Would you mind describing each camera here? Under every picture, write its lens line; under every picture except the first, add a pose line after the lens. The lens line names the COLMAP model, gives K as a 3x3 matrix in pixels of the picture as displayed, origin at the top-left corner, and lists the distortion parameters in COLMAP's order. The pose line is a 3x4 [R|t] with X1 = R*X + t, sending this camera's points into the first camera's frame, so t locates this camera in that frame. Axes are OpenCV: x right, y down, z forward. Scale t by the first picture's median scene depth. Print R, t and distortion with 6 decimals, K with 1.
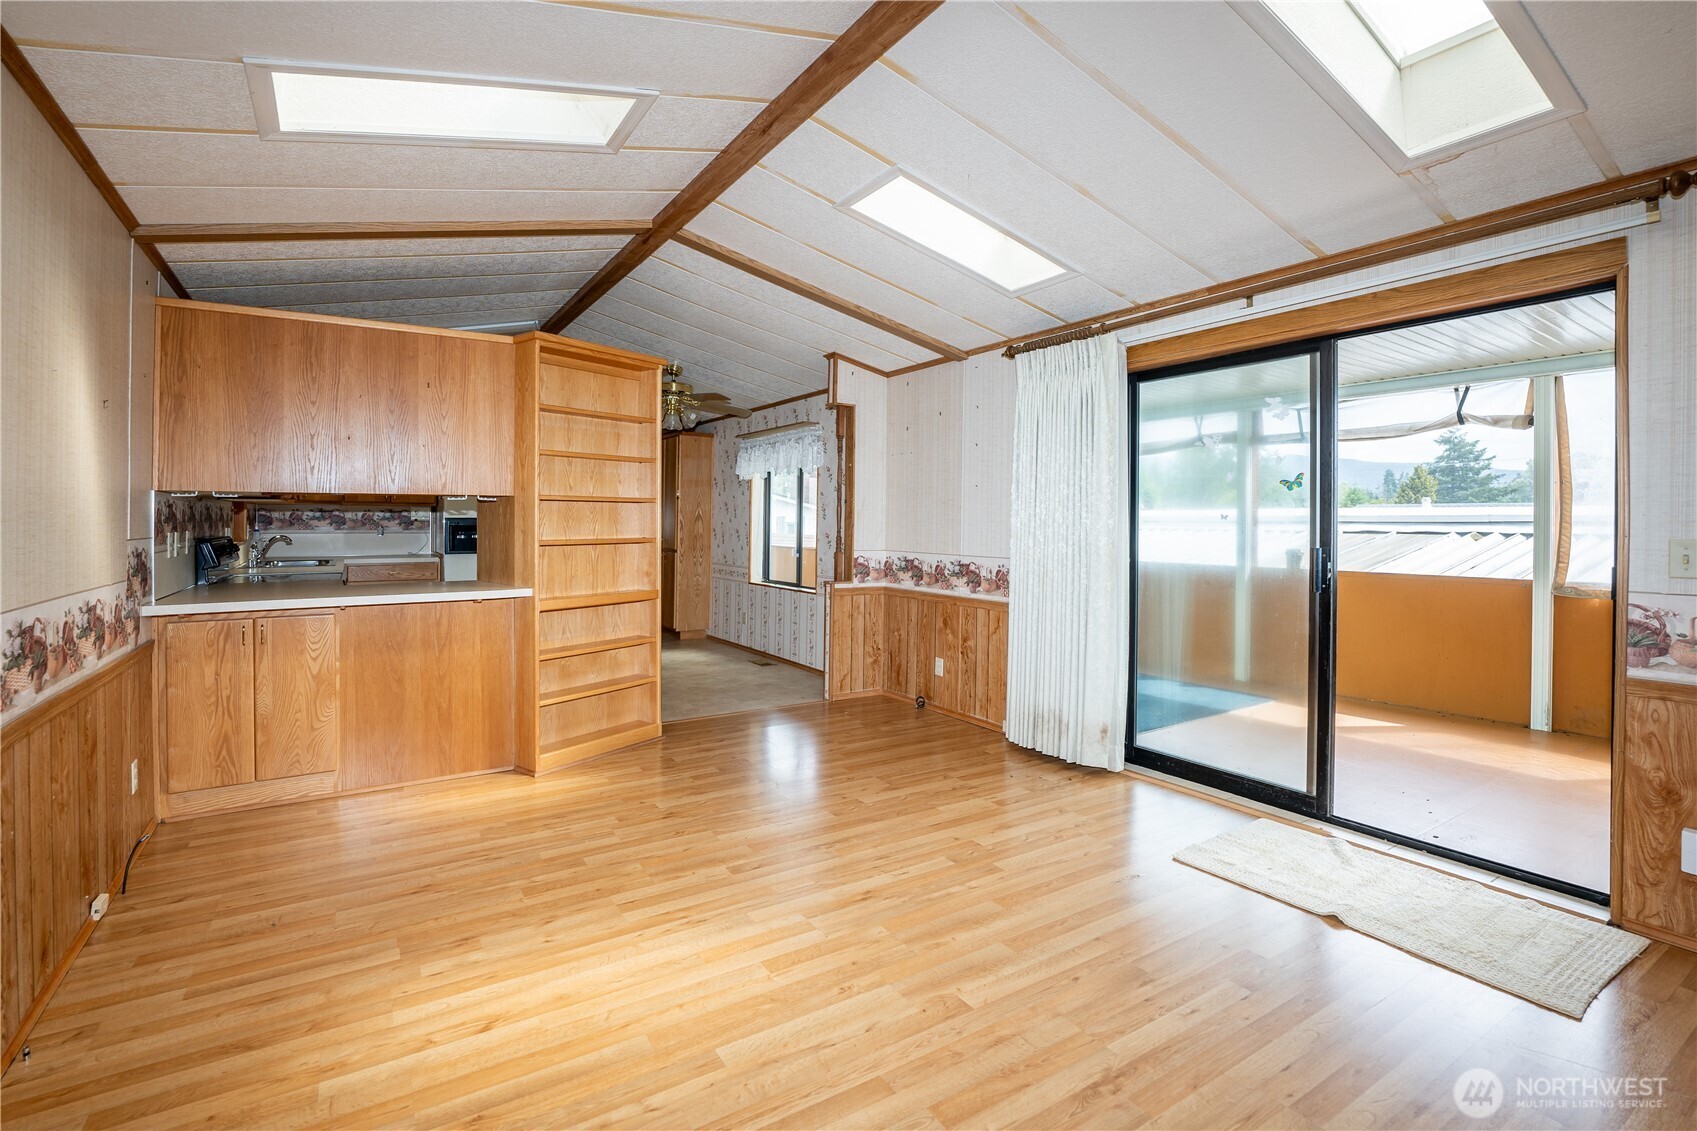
lens RADIAL K [[745.8, 0, 792.6], [0, 745.8, 528.9], [0, 0, 1]] dist [-0.021593, 0.001978]
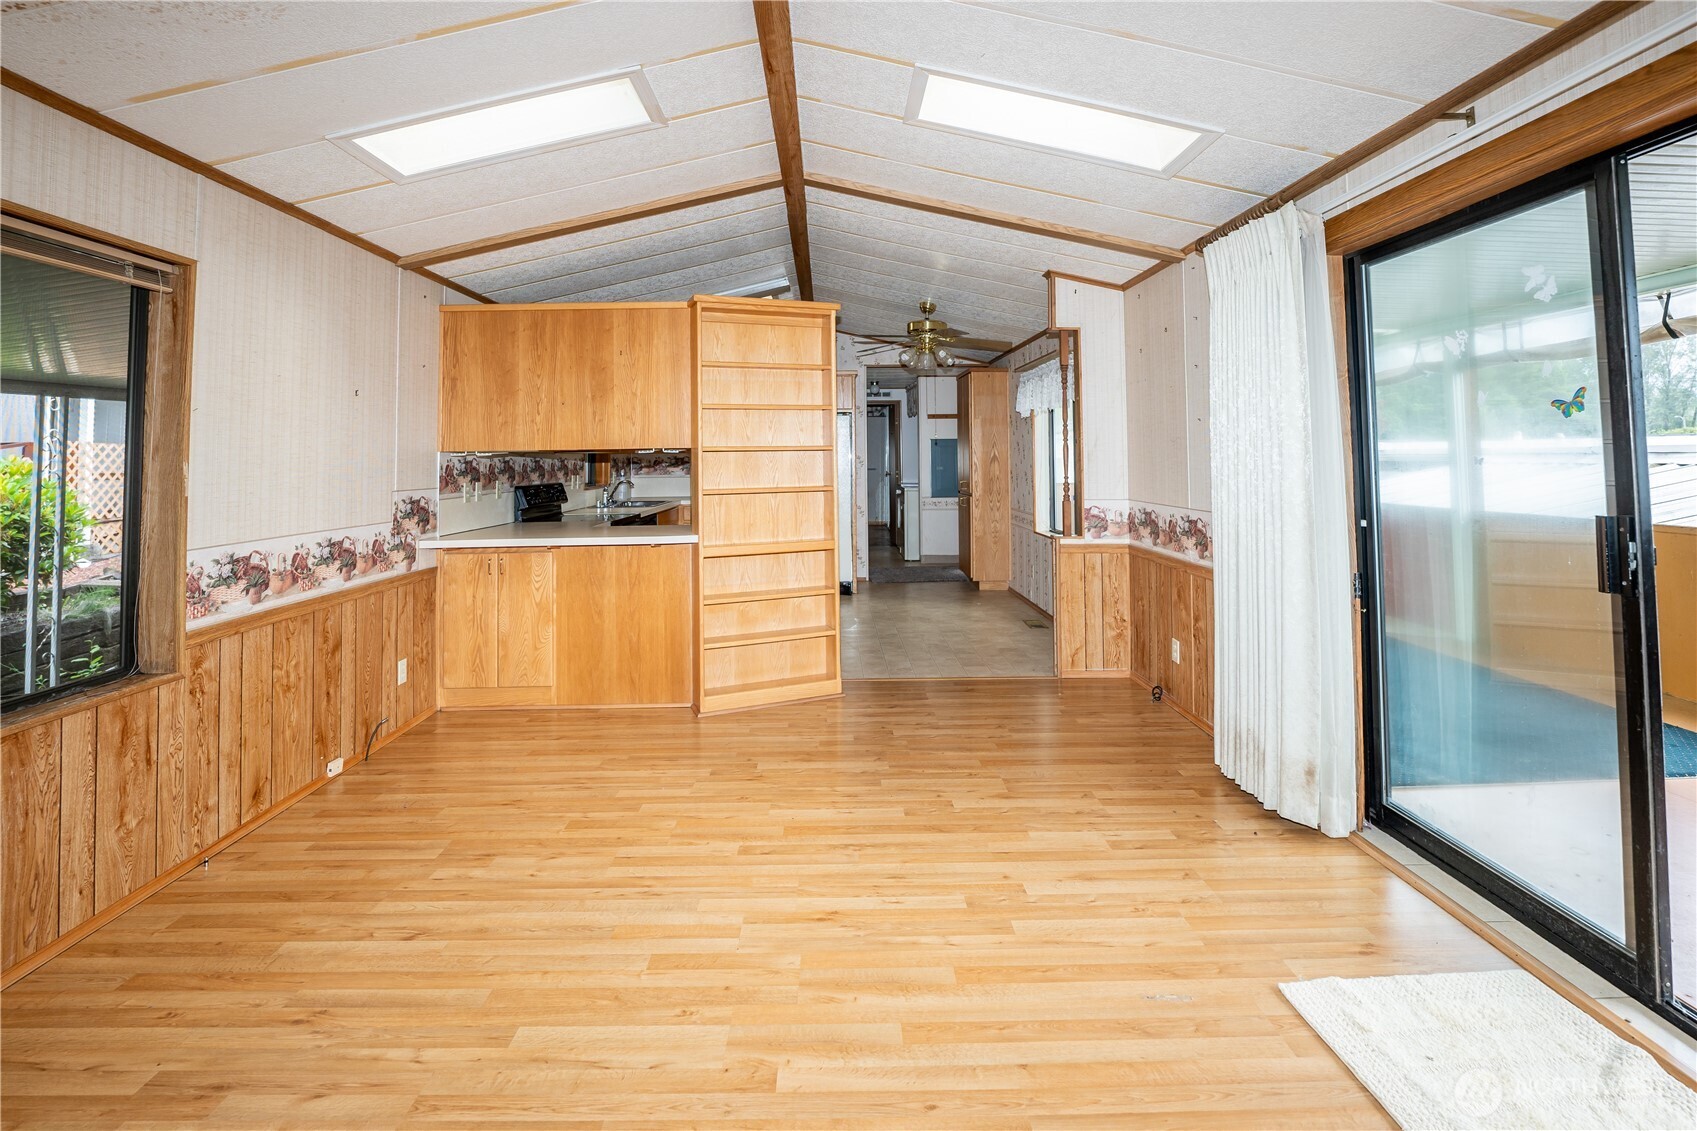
lens RADIAL K [[770.8, 0, 835.8], [0, 770.8, 426.2], [0, 0, 1]] dist [-0.015778, -0.000165]
pose [[0.867386, -0.036106, -0.496325, 0.414213], [0.011426, 0.998546, -0.052673, -0.017285], [0.497505, 0.040017, 0.866538, 0.158162]]
